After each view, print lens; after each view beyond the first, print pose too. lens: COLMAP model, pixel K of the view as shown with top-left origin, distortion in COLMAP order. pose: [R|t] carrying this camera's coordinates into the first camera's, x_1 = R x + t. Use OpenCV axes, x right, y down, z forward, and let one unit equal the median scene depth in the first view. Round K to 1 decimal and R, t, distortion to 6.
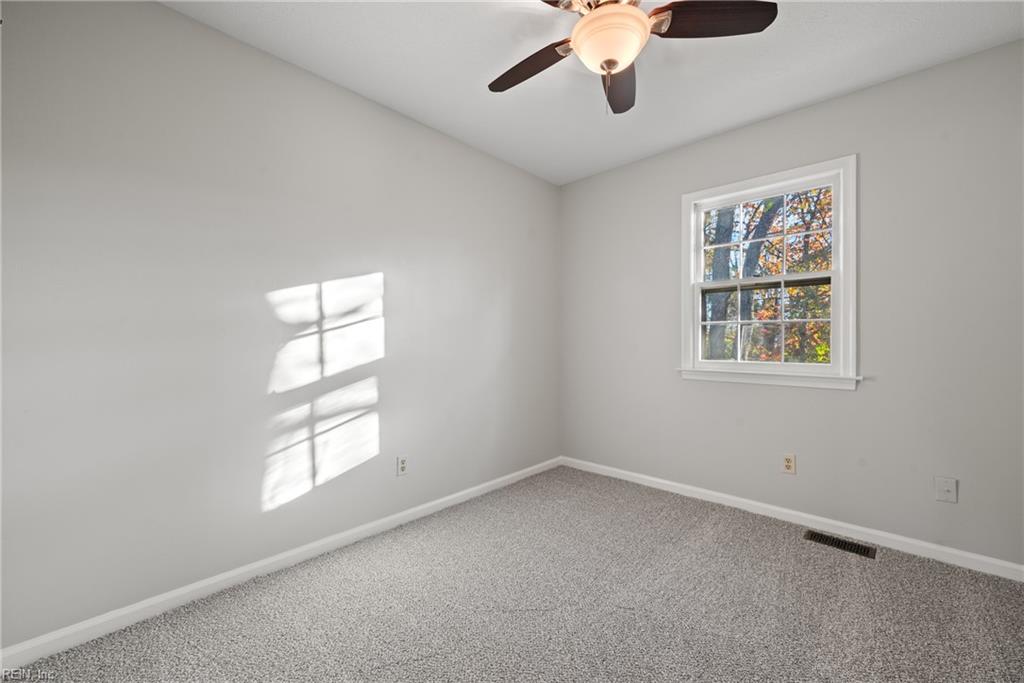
lens RADIAL K [[413.8, 0, 512.1], [0, 413.8, 336.4], [0, 0, 1]] dist [0.003867, 0.000838]
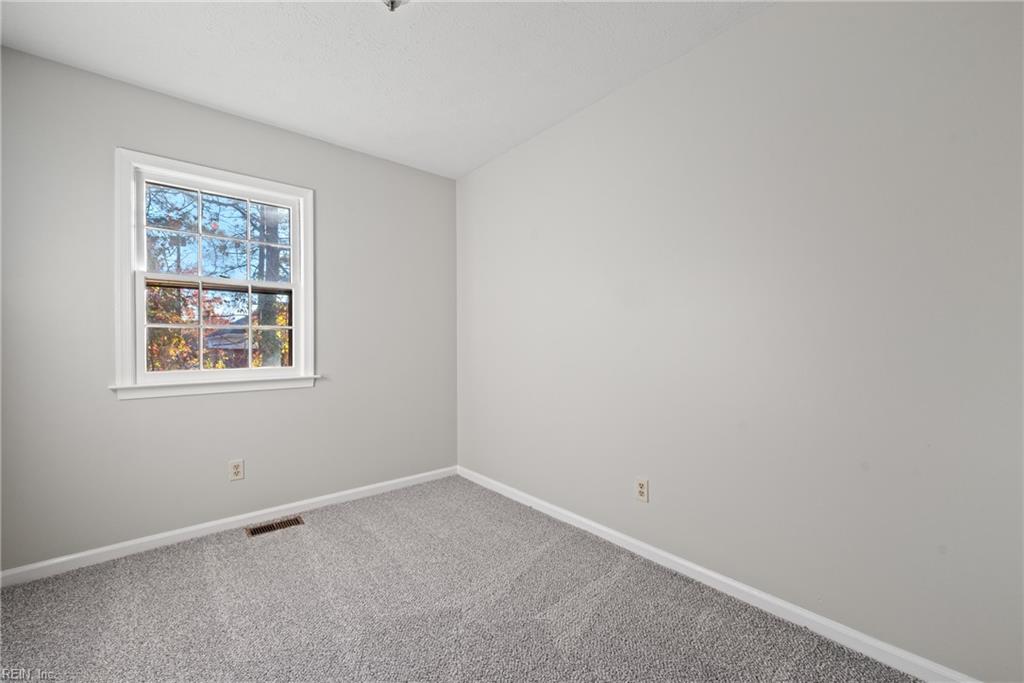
lens RADIAL K [[413.8, 0, 511.0], [0, 413.8, 352.0], [0, 0, 1]] dist [0.003867, 0.000838]
pose [[0.119132, -0.020228, 0.992672, -0.252684], [-0.000049, 0.999792, 0.020378, 0.003282], [-0.992878, -0.002476, 0.119106, 0.241946]]
